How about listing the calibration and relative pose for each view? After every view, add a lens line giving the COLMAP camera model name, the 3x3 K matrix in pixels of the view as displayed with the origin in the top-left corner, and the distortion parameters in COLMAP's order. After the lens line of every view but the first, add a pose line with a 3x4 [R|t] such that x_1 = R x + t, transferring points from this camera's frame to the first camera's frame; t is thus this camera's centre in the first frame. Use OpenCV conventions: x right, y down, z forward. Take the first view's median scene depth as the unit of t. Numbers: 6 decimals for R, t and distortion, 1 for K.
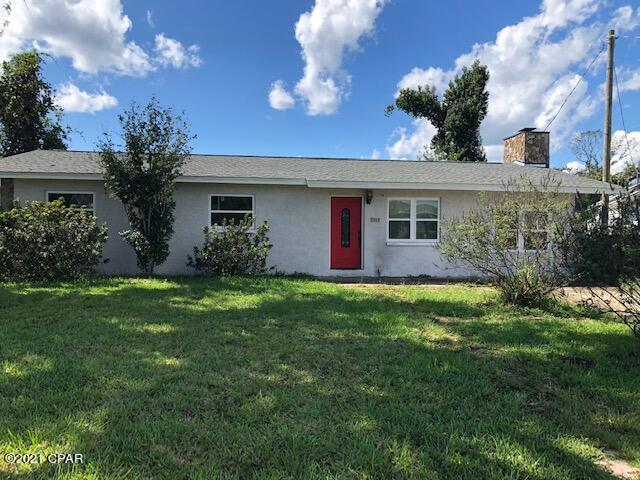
lens RADIAL K [[522.5, 0, 316.5], [0, 522.5, 241.4], [0, 0, 1]] dist [0.071993, -0.077035]
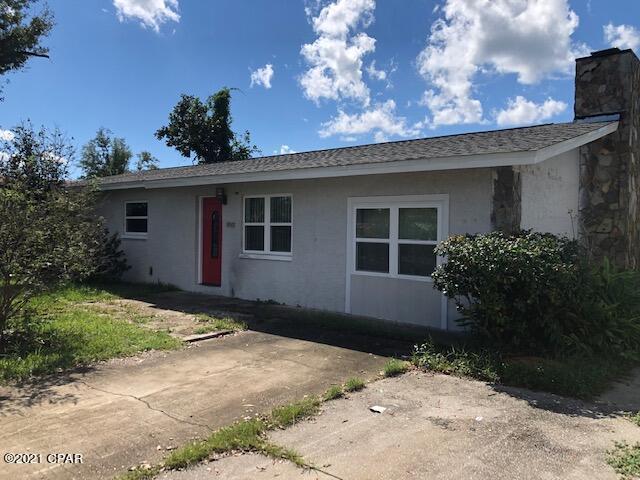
lens RADIAL K [[523.8, 0, 319.9], [0, 523.8, 239.4], [0, 0, 1]] dist [0.002698, 0.001961]
pose [[0.675847, 0.013047, -0.736927, 1.046187], [-0.025978, 0.999644, -0.006127, -0.024151], [0.736584, 0.023285, 0.675945, 0.760151]]
